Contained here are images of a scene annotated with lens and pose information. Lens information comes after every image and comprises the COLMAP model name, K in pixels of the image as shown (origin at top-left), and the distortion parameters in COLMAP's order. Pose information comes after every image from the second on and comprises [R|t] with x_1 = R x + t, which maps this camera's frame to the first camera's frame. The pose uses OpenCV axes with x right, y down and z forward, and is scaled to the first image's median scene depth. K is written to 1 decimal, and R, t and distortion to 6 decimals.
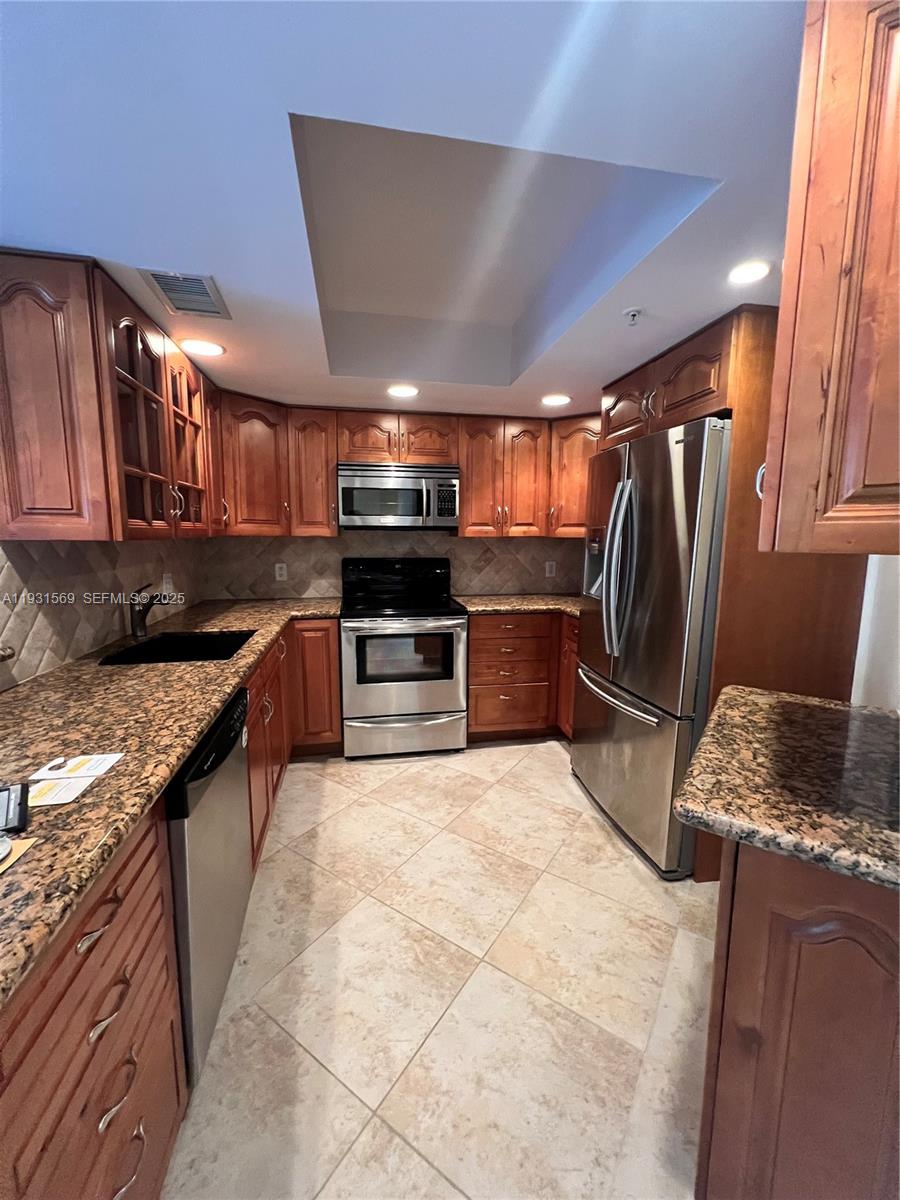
lens RADIAL K [[479.6, 0, 448.8], [0, 479.6, 598.4], [0, 0, 1]] dist [0.001678, 0.000097]
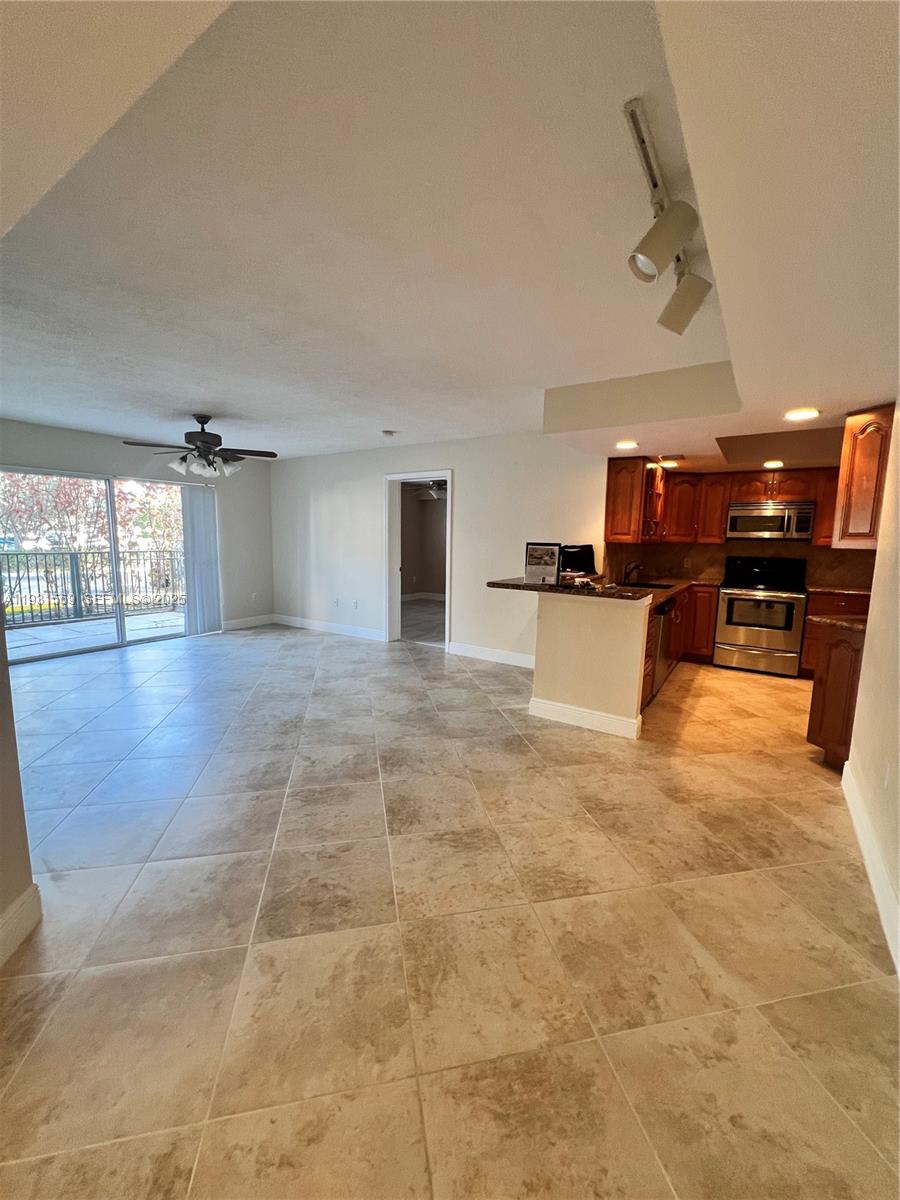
lens RADIAL K [[479.6, 0, 448.8], [0, 479.6, 601.3], [0, 0, 1]] dist [0.001678, 0.000097]
pose [[0.716071, 0.101116, -0.690665, 0.297145], [-0.107263, 0.993640, 0.034264, 0.137517], [0.689737, 0.049547, 0.722363, -1.015618]]
